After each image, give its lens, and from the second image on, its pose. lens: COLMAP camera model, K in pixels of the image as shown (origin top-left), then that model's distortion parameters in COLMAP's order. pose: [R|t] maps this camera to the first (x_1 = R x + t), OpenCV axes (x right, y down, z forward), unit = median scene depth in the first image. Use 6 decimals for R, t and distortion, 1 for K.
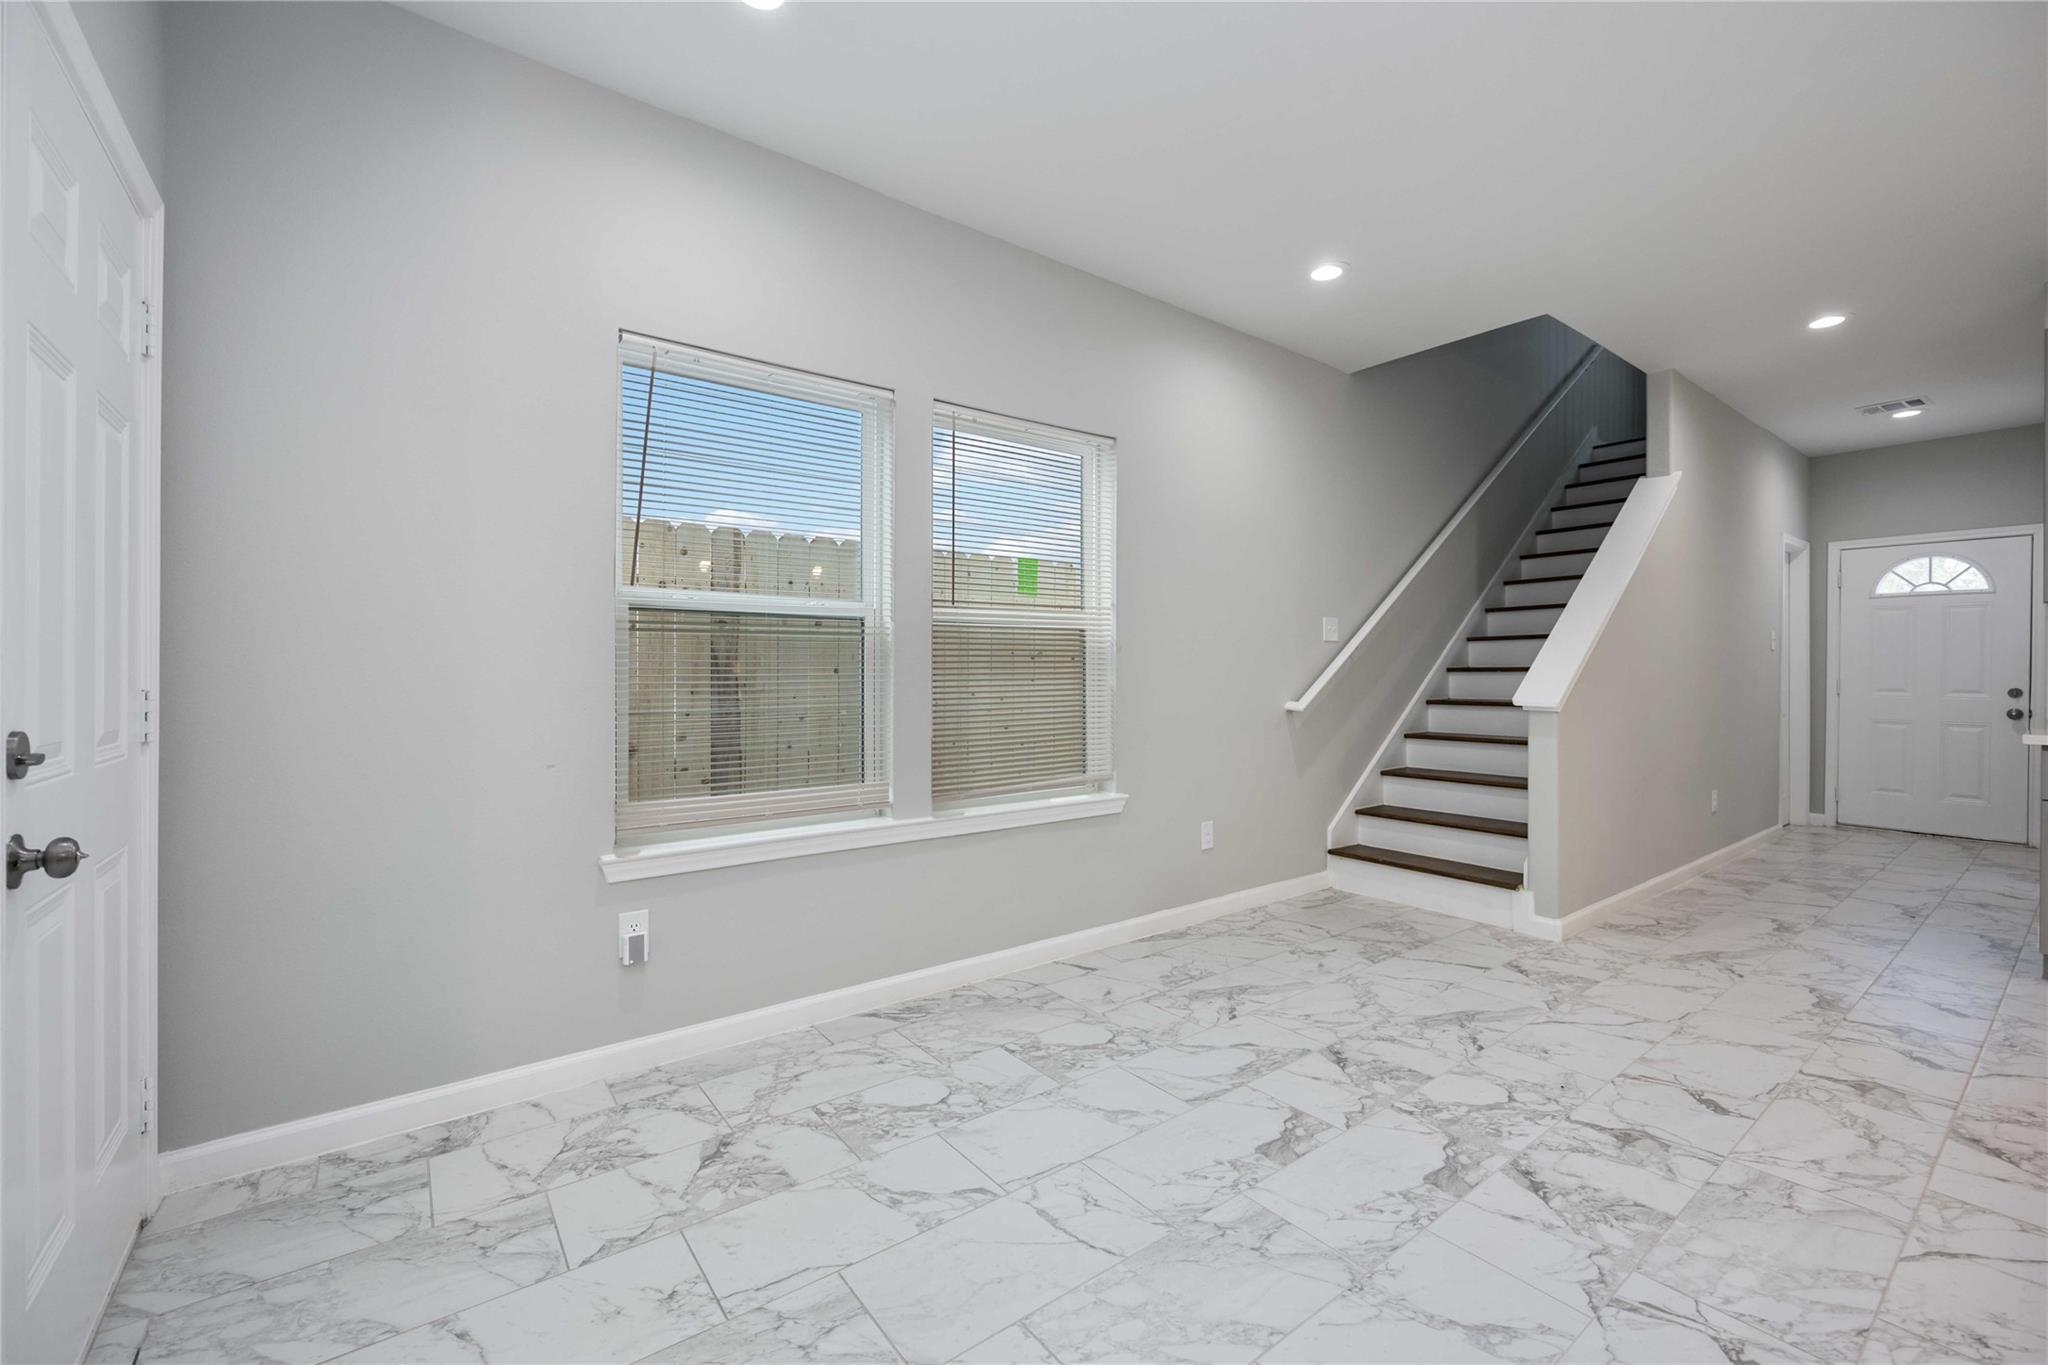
lens RADIAL K [[839.3, 0, 1020.0], [0, 839.3, 668.3], [0, 0, 1]] dist [-0.000213, -0.000419]
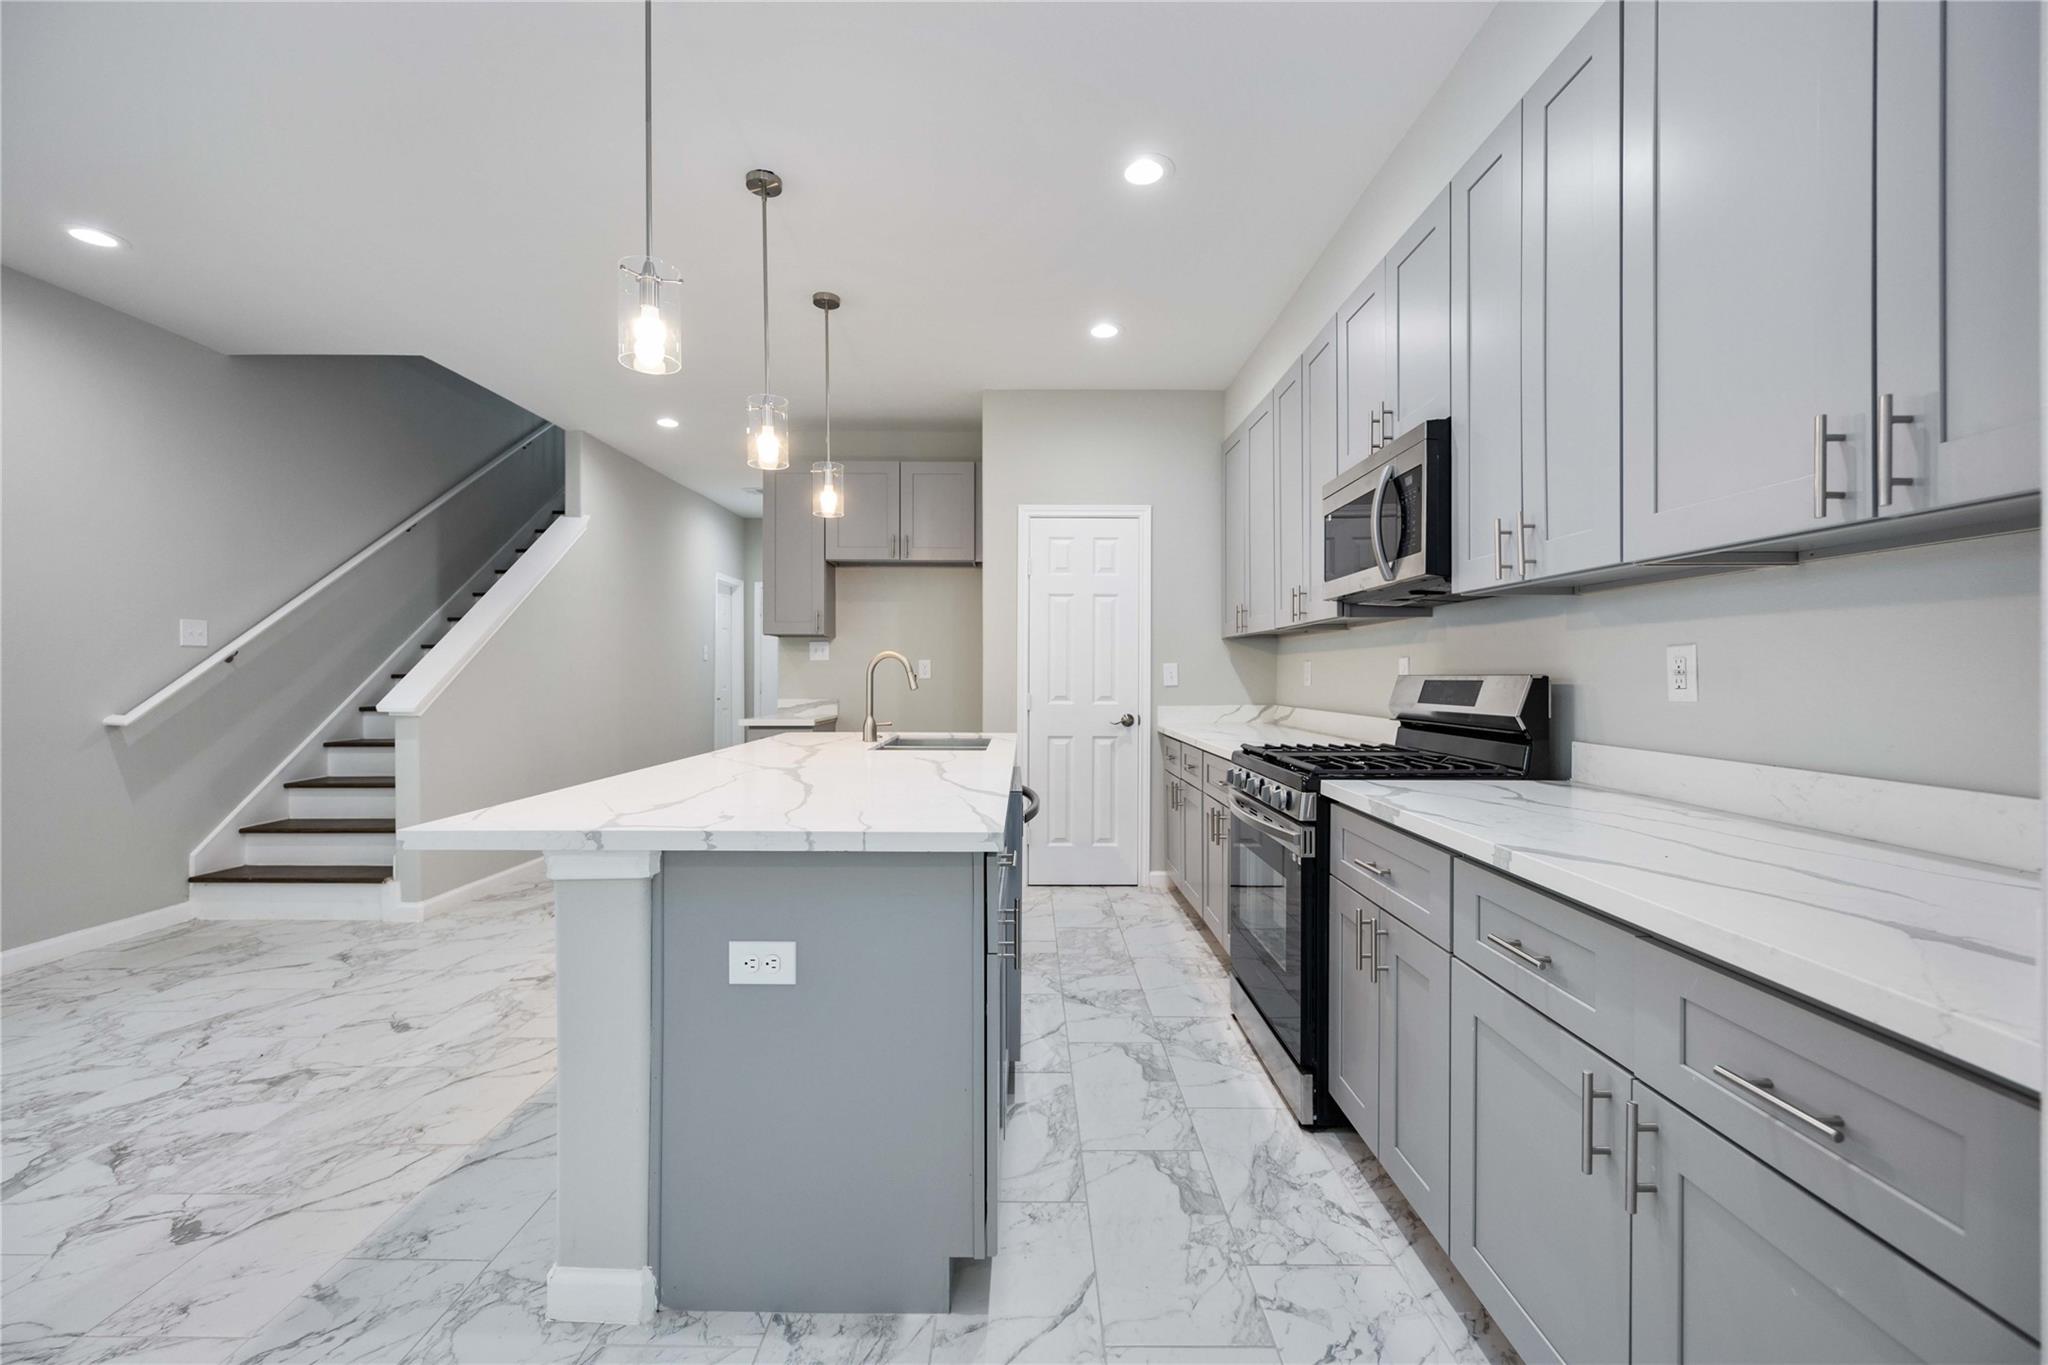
lens RADIAL K [[839.3, 0, 1020.0], [0, 839.3, 668.3], [0, 0, 1]] dist [-0.000213, -0.000419]
pose [[0.607753, 0.004571, 0.794113, 0.239431], [-0.004158, 0.999988, -0.002574, -0.011531], [-0.794115, -0.001738, 0.607765, -0.309845]]
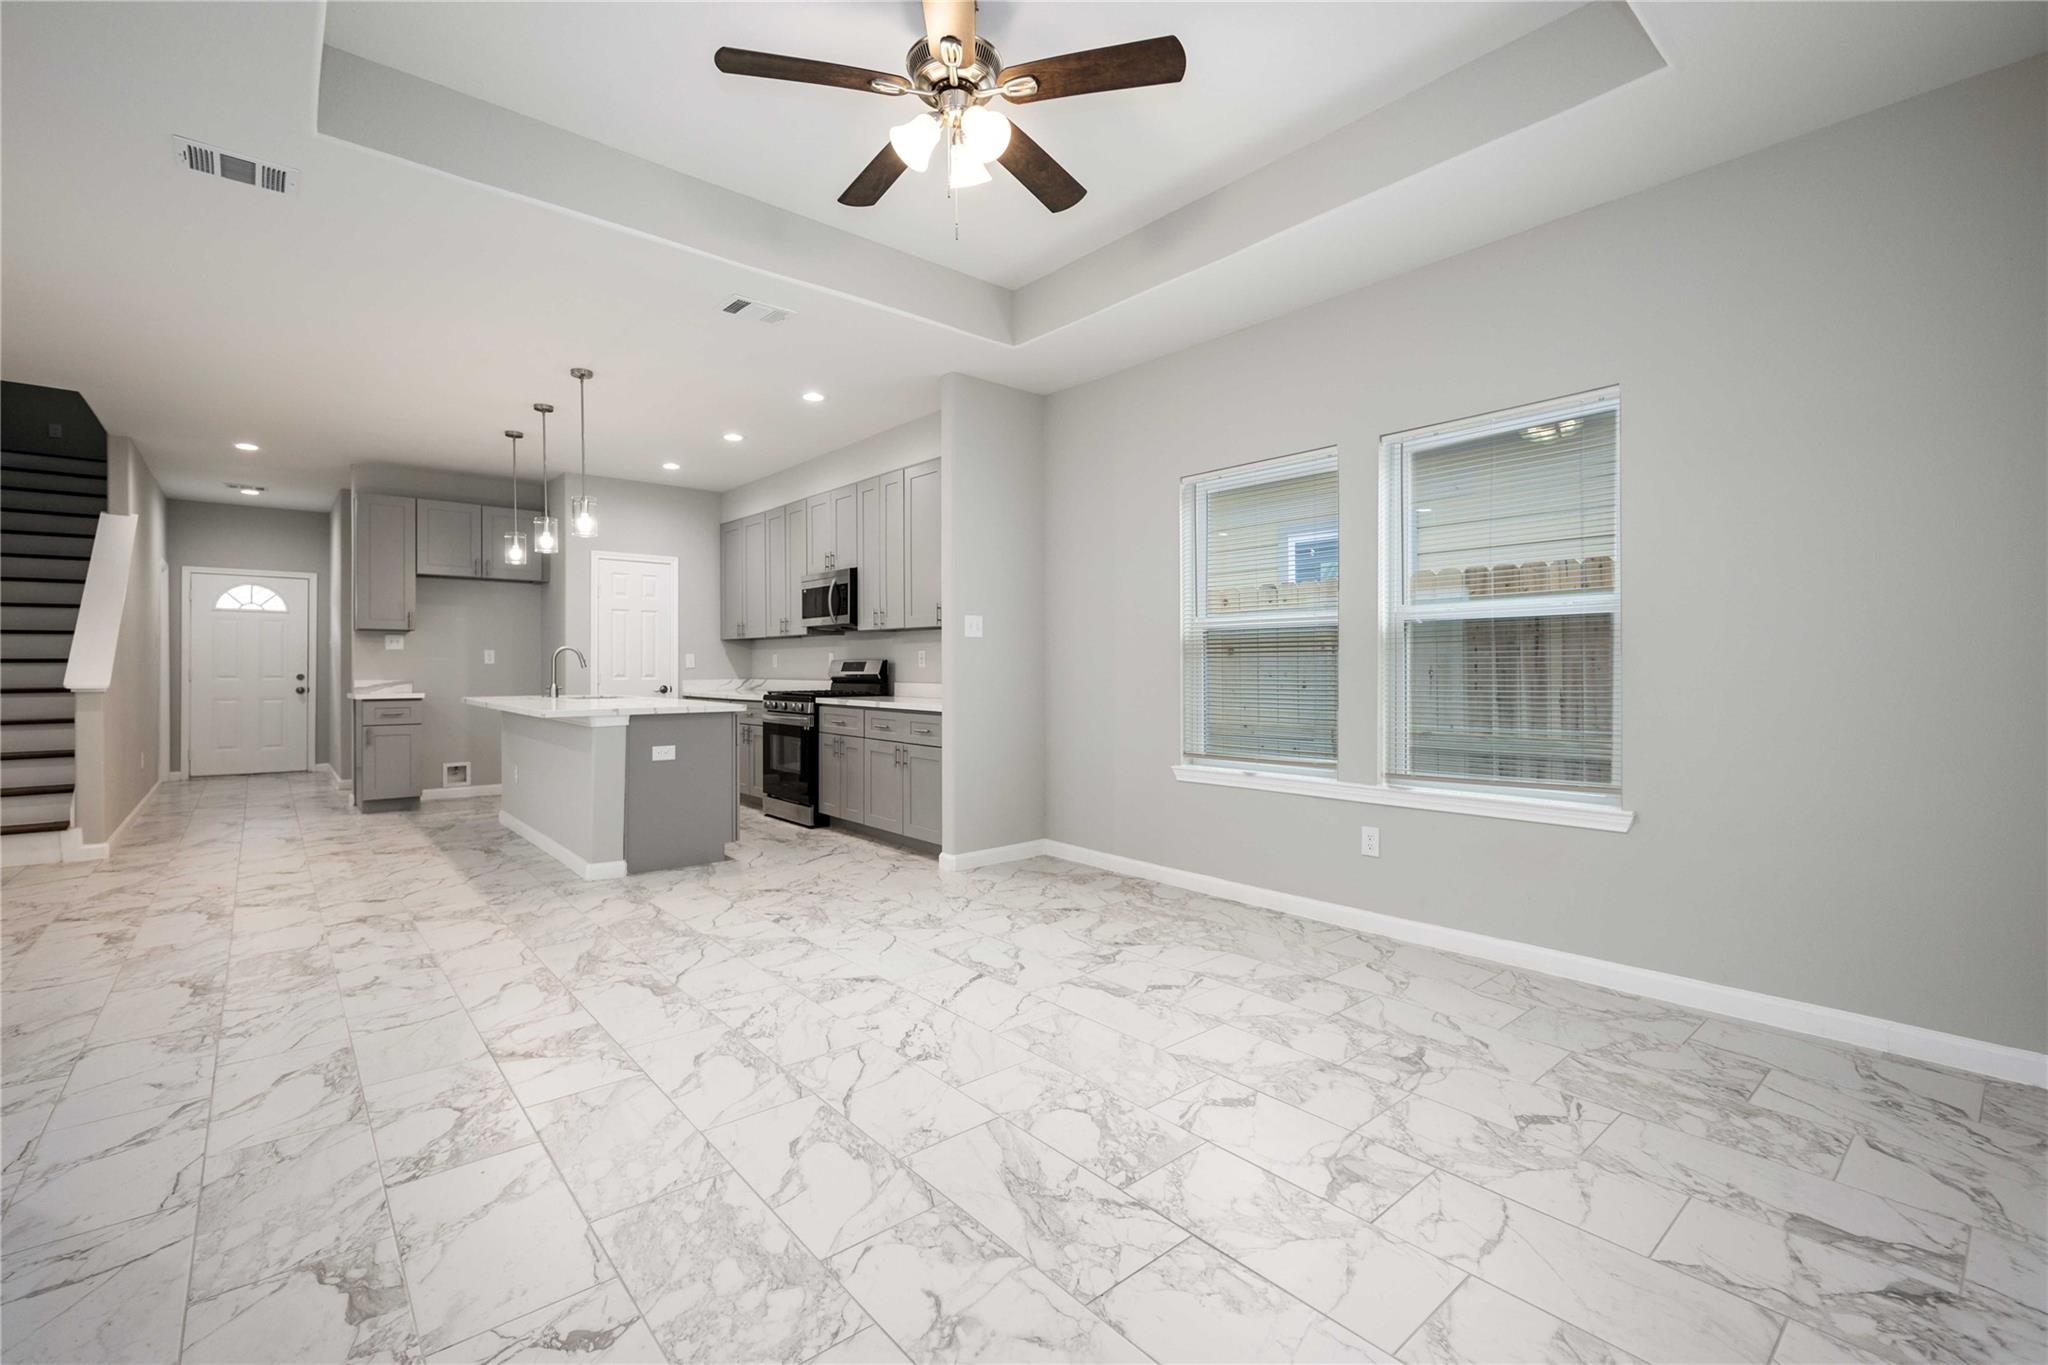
lens RADIAL K [[887.2, 0, 1024.0], [0, 887.2, 682.5], [0, 0, 1]] dist [0.000686, -0.000121]
pose [[-0.064495, -0.018993, 0.997737, -0.903651], [-0.004950, 0.999813, 0.018712, 0.001965], [-0.997906, -0.003732, -0.064577, -0.408942]]
